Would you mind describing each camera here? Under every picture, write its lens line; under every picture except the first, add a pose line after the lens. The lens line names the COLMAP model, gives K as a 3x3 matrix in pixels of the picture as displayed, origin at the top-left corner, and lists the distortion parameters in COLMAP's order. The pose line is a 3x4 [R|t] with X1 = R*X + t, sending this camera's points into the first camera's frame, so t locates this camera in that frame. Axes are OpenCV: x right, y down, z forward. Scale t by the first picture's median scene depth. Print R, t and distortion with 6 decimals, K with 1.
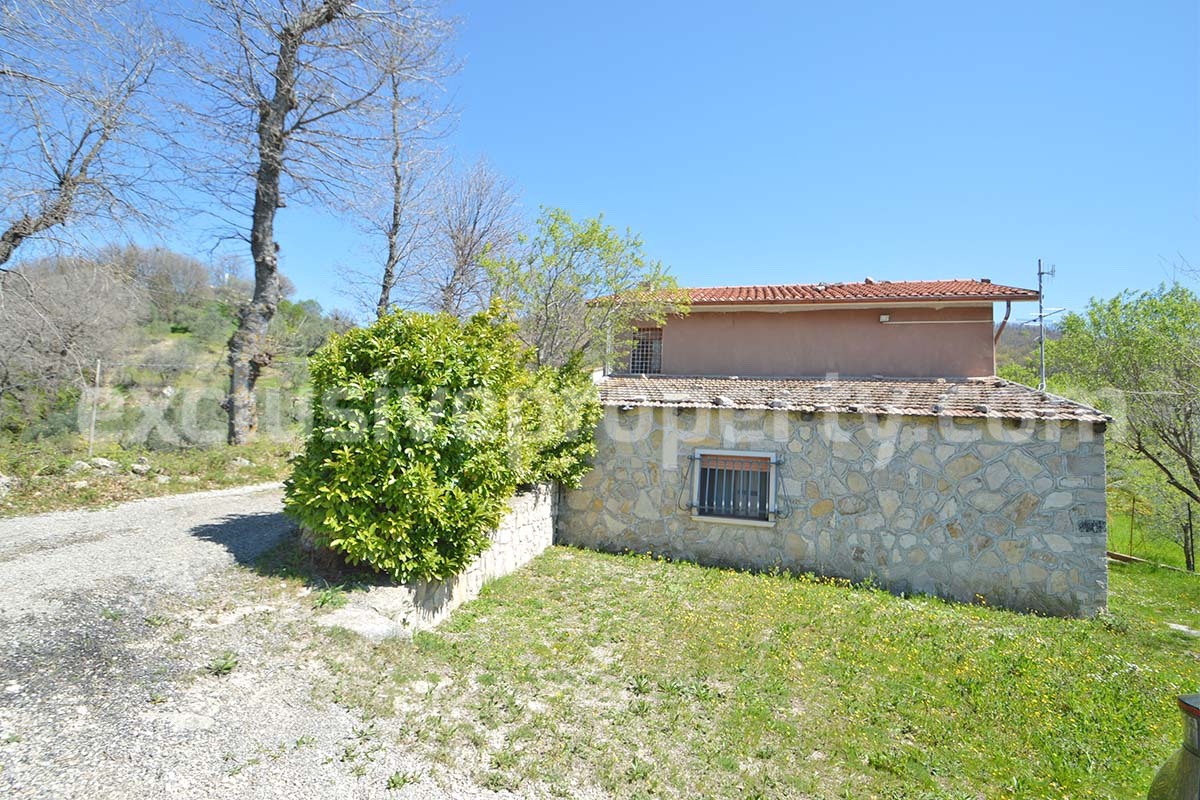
lens RADIAL K [[553.9, 0, 581.9], [0, 553.9, 405.8], [0, 0, 1]] dist [0.011920, -0.019282]
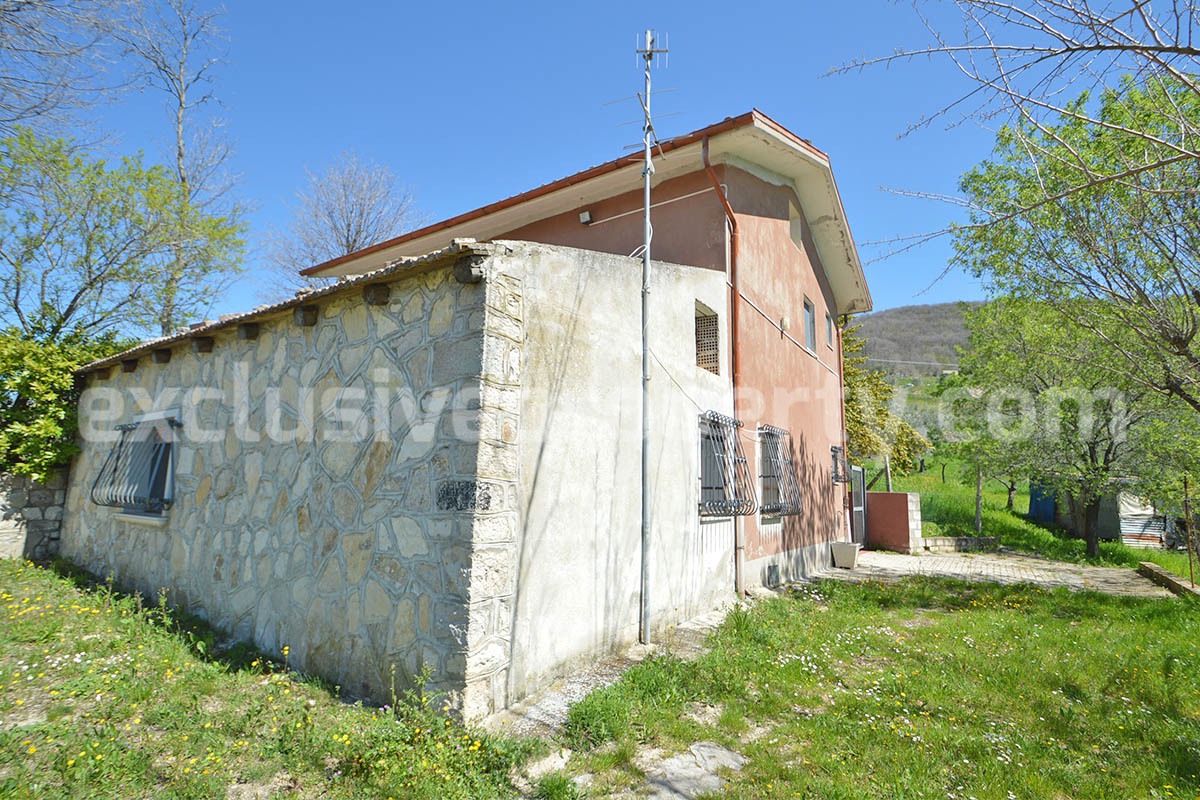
lens RADIAL K [[554.1, 0, 596.0], [0, 554.1, 406.2], [0, 0, 1]] dist [0.003897, -0.011771]
pose [[0.956631, -0.080878, -0.279850, 1.060271], [0.059898, 0.994769, -0.082741, 0.175495], [0.285078, 0.062390, 0.956472, 0.559282]]
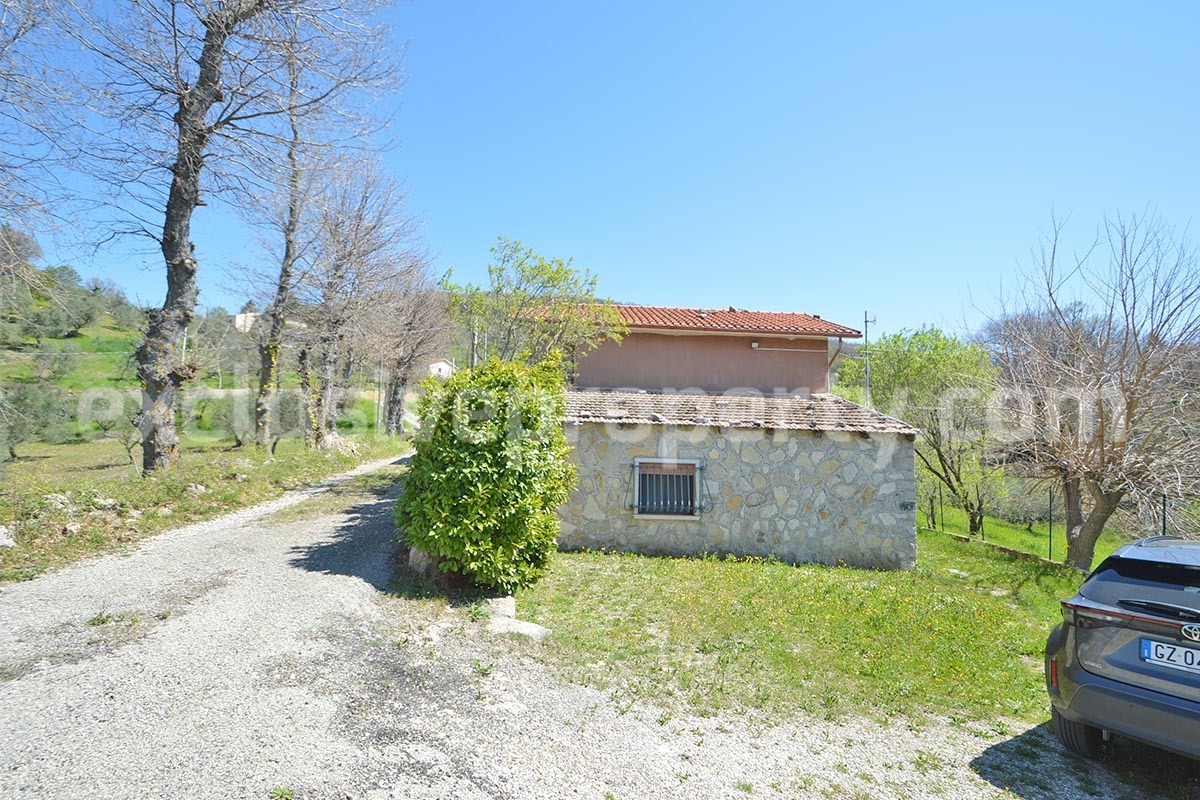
lens RADIAL K [[554.1, 0, 596.0], [0, 554.1, 406.2], [0, 0, 1]] dist [0.003897, -0.011771]
pose [[0.948001, -0.001161, 0.318266, -0.281766], [-0.003778, 0.999882, 0.014899, -0.055939], [-0.318245, -0.015327, 0.947884, -0.102203]]
